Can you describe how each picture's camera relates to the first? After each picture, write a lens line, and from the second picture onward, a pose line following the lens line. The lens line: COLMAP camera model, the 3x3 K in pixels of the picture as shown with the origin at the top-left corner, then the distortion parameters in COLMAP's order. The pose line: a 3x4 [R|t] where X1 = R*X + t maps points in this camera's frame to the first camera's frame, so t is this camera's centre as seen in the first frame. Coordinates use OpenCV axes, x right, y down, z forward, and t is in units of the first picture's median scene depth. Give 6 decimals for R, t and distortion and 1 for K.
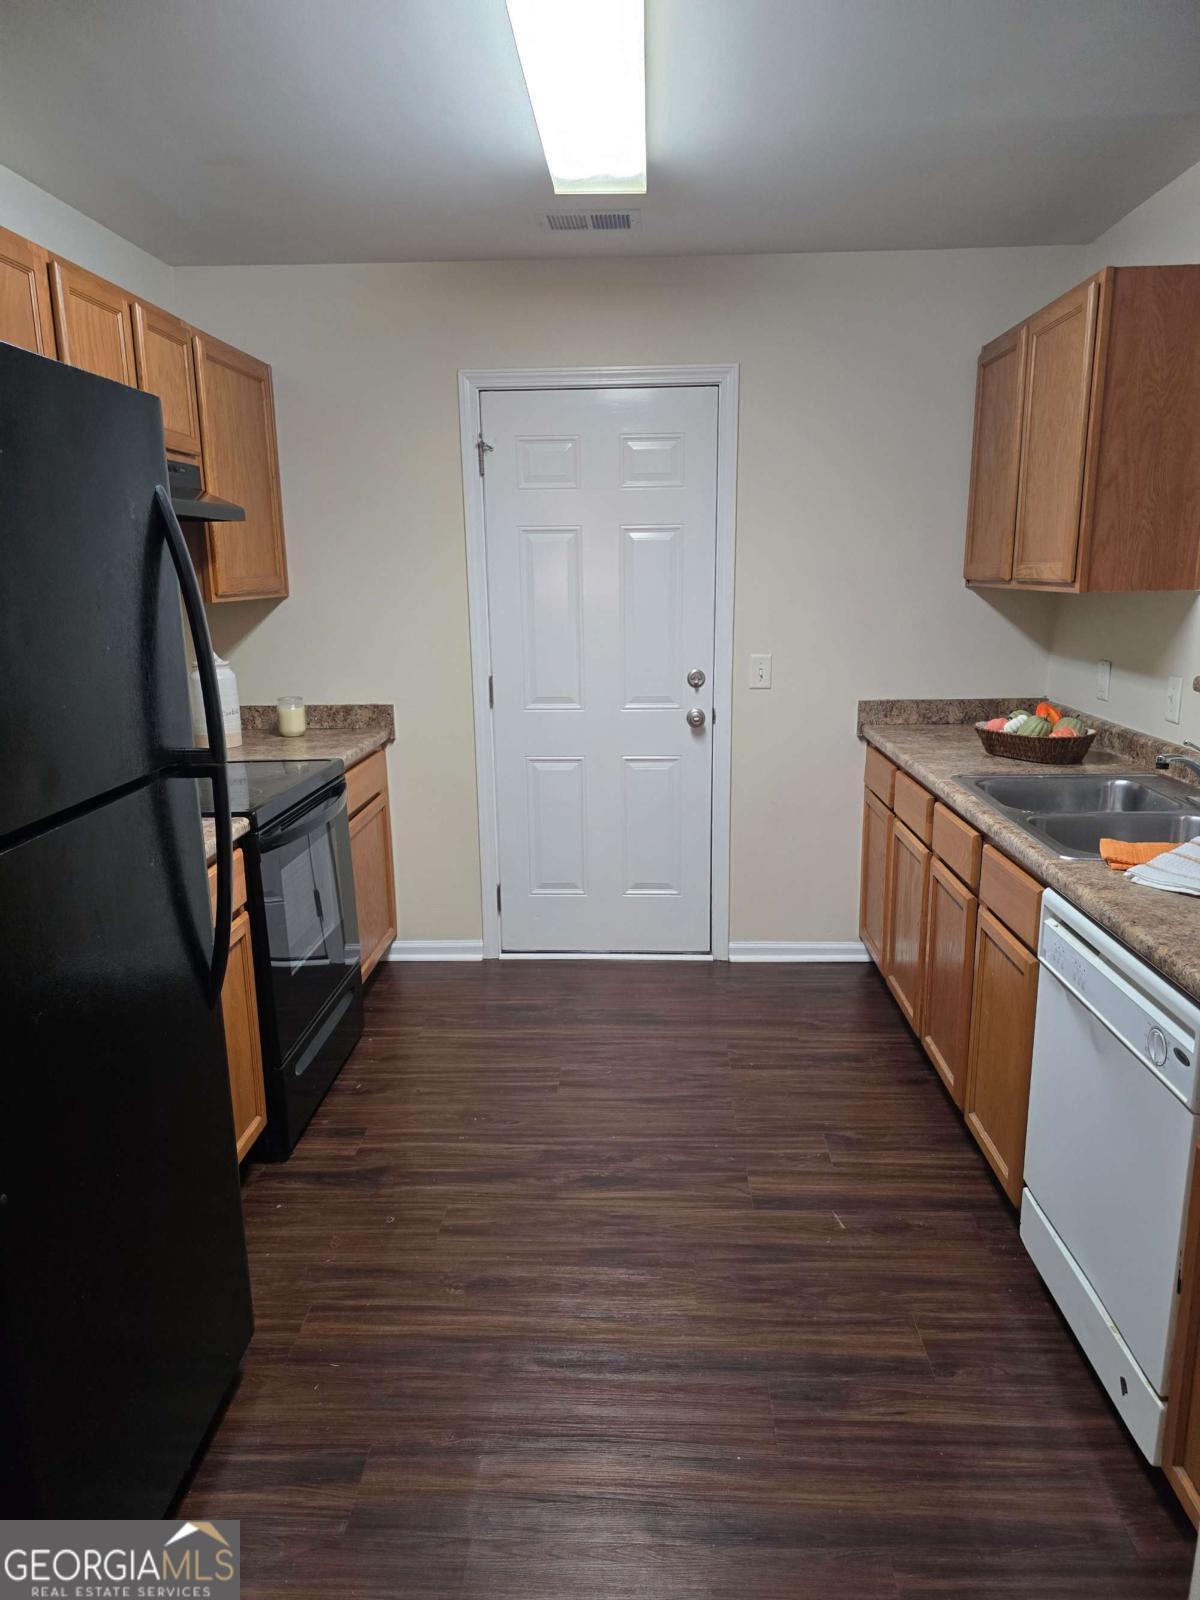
lens RADIAL K [[1054.6, 0, 600.0], [0, 1054.6, 807.0], [0, 0, 1]] dist [0.075962, -0.062883]
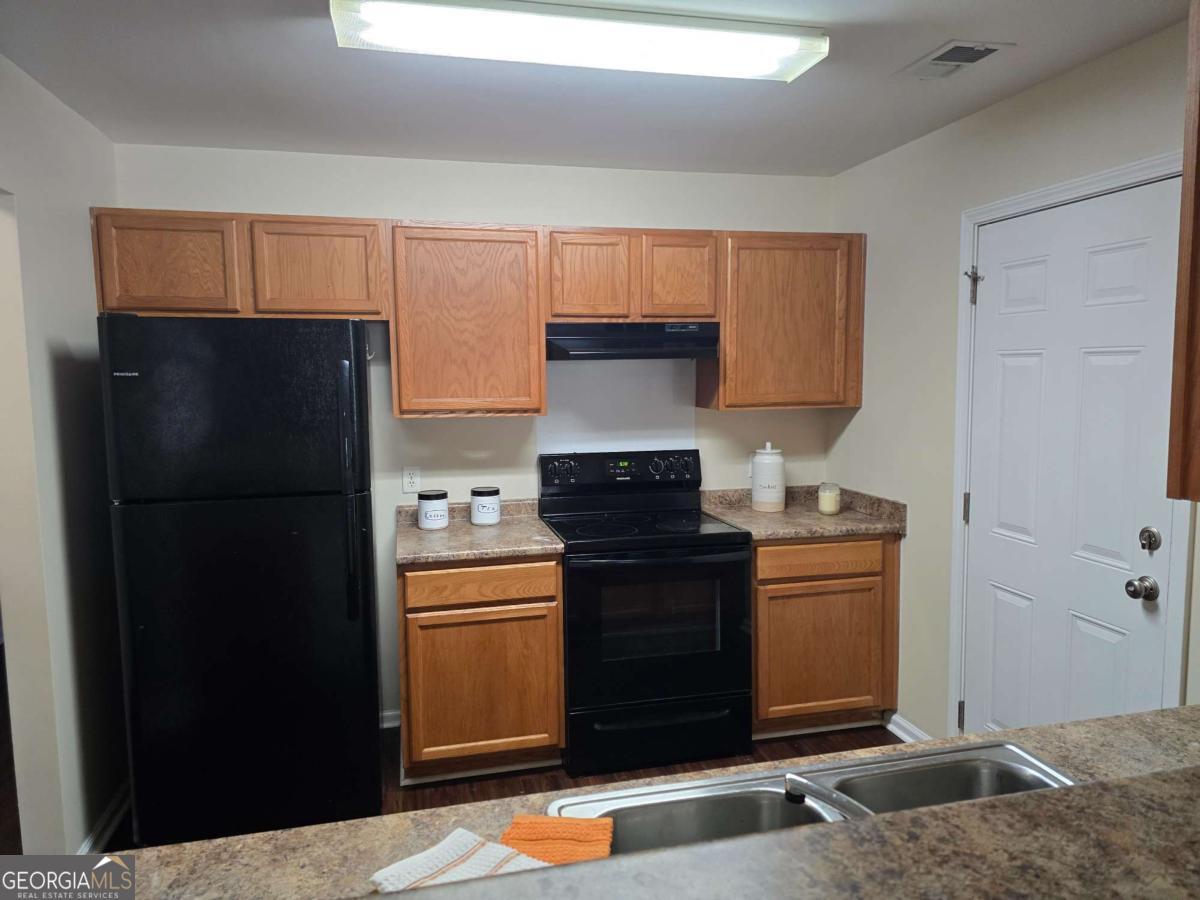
lens RADIAL K [[796.2, 0, 616.9], [0, 796.2, 438.1], [0, 0, 1]] dist [0.155713, -0.236087]
pose [[0.304072, 0.095804, -0.947819, 0.532048], [-0.205947, 0.978014, 0.032785, -0.132539], [0.930121, 0.185232, 0.317117, 0.429743]]
